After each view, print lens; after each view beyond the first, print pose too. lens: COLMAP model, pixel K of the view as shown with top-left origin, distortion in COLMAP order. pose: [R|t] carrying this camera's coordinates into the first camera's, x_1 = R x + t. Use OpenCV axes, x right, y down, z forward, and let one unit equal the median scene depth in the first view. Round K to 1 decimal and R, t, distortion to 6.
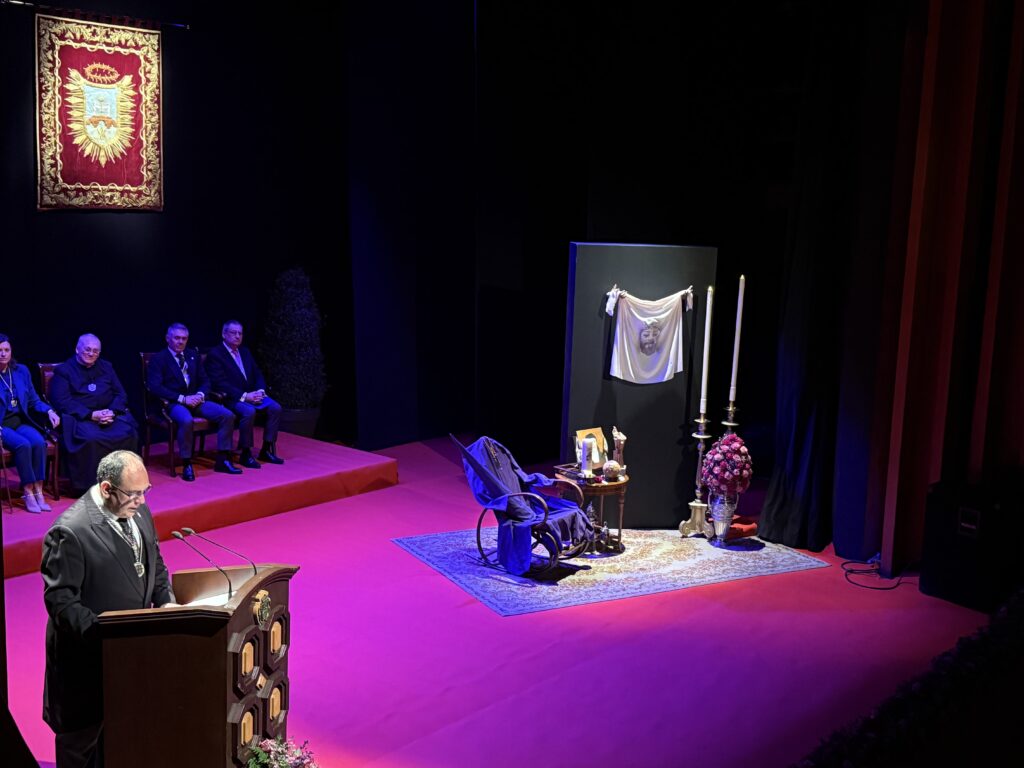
lens RADIAL K [[1309.8, 0, 523.3], [0, 1309.8, 380.4], [0, 0, 1]] dist [0.109329, 0.000000]
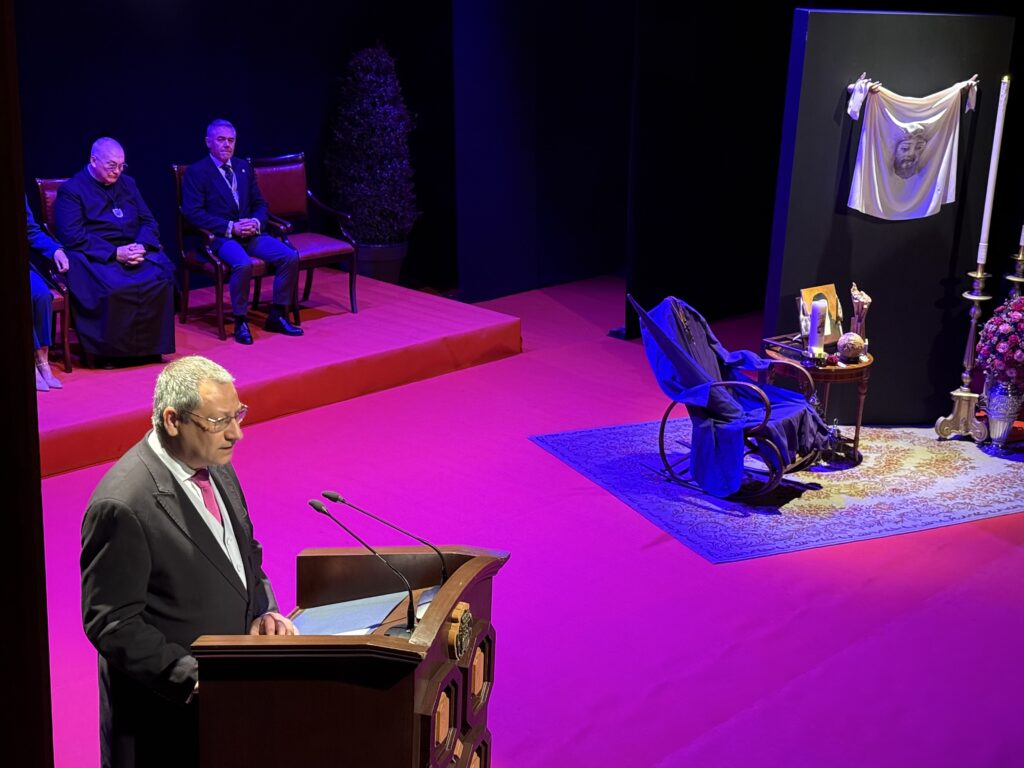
lens RADIAL K [[1557.8, 0, 511.4], [0, 1557.8, 386.9], [0, 0, 1]] dist [0.136389, 0.000000]
pose [[0.998941, 0.017724, -0.042464, -0.073902], [-0.012251, 0.991976, 0.125833, -0.012189], [0.044354, -0.125179, 0.991142, 0.161378]]
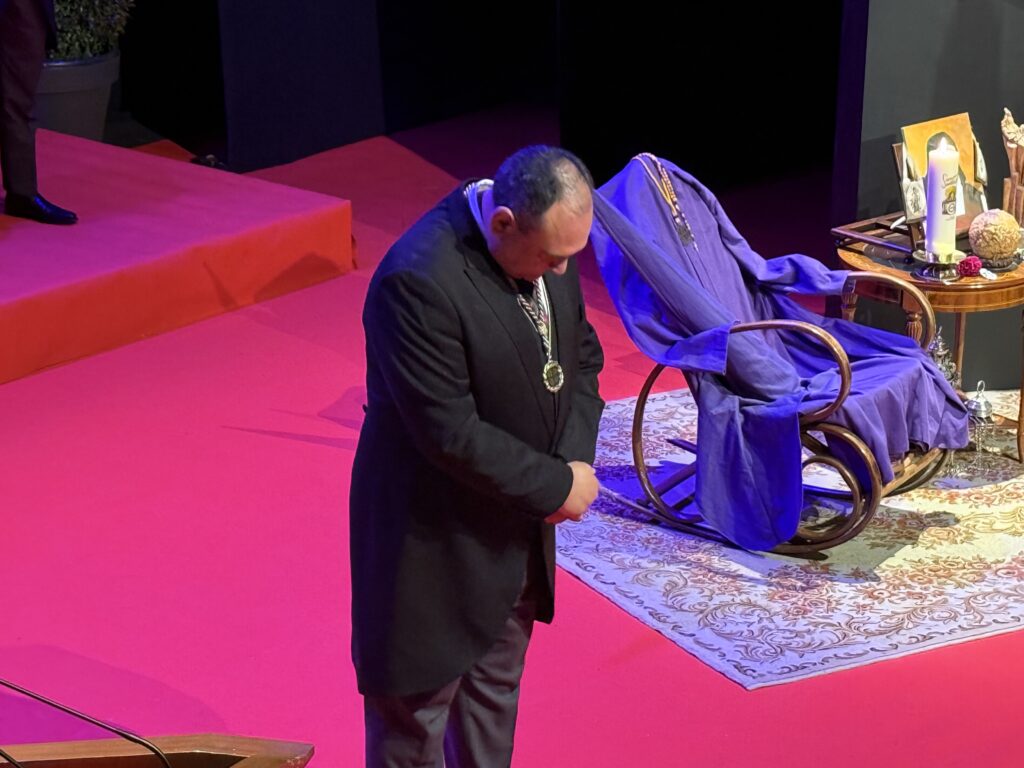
lens RADIAL K [[3039.3, 0, 503.1], [0, 3039.3, 423.0], [0, 0, 1]] dist [0.164192, 0.000000]
pose [[0.999653, -0.026128, 0.003211, -0.067580], [0.025231, 0.985784, 0.166112, -0.020473], [-0.007506, -0.165973, 0.986102, 0.185232]]
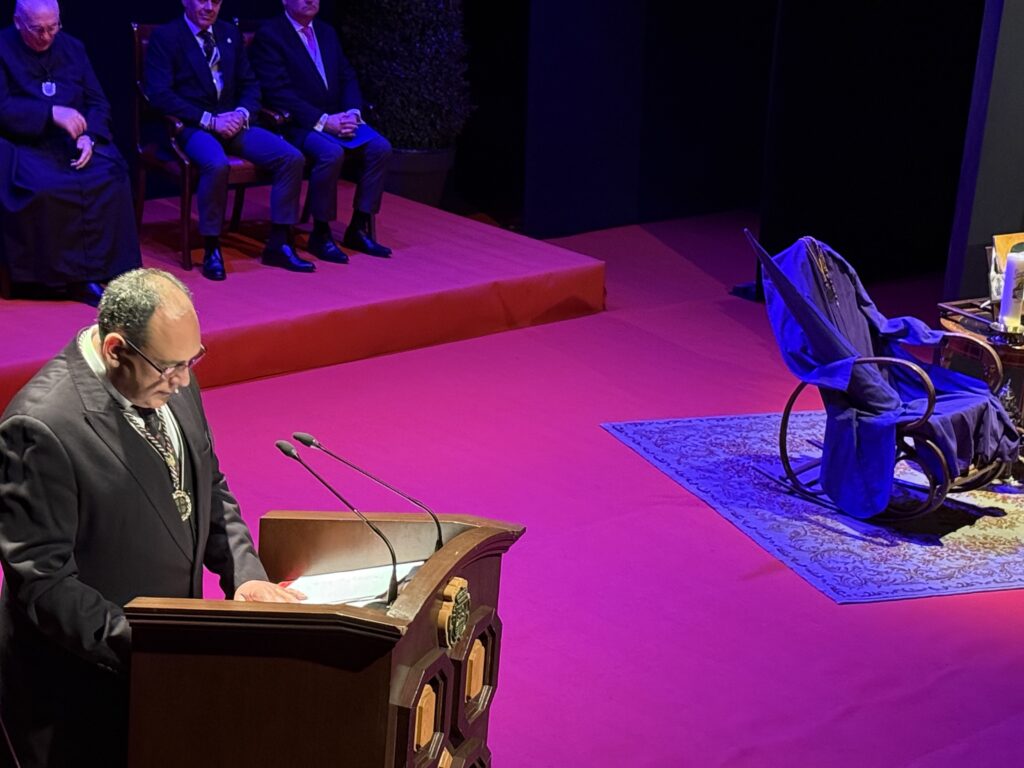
lens RADIAL K [[2366.7, 0, 510.2], [0, 2366.7, 411.5], [0, 0, 1]] dist [0.157078, 0.000000]
pose [[0.993452, 0.071452, -0.089152, -0.053844], [-0.058696, 0.988649, 0.138304, -0.009176], [0.098023, -0.132165, 0.986369, 0.086531]]
